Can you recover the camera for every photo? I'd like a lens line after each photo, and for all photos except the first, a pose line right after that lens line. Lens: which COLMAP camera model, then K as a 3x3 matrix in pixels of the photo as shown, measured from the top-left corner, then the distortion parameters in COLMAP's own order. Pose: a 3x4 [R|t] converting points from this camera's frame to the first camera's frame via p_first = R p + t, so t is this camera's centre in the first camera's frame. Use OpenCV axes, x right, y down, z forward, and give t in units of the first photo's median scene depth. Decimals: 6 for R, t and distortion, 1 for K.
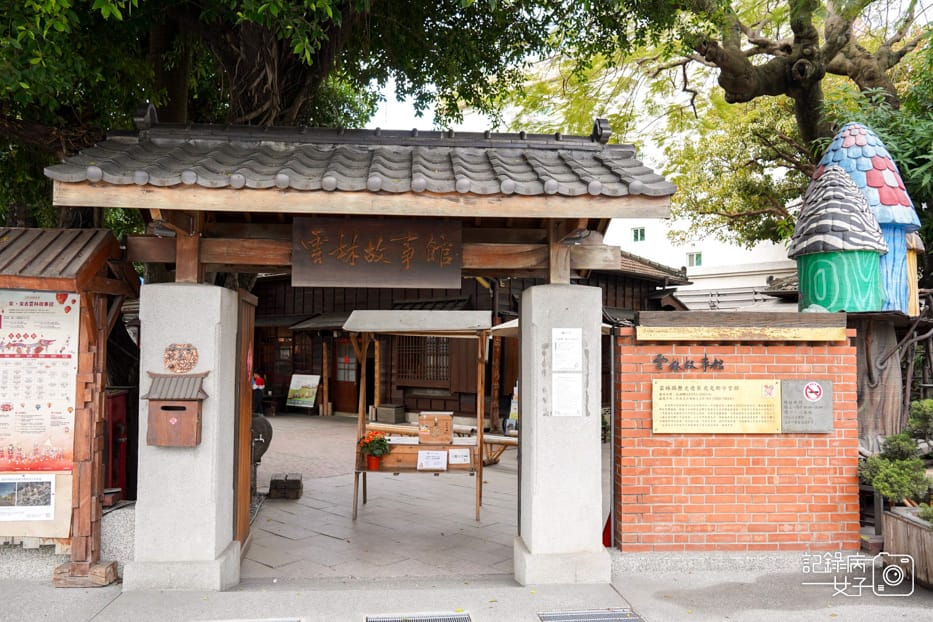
lens RADIAL K [[751.6, 0, 465.6], [0, 751.6, 309.7], [0, 0, 1]] dist [-0.013976, 0.023106]
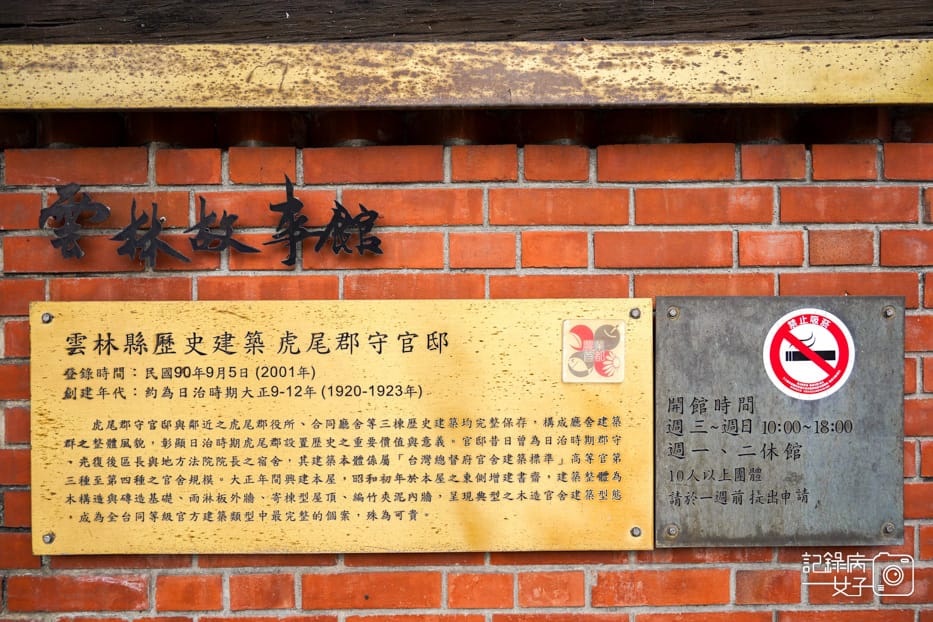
lens RADIAL K [[751.6, 0, 466.9], [0, 751.6, 313.9], [0, 0, 1]] dist [-0.013976, 0.023106]
pose [[0.998934, -0.012316, -0.044497, 0.377565], [0.015233, 0.997715, 0.065823, 0.082864], [0.043584, -0.066430, 0.996839, 0.787785]]
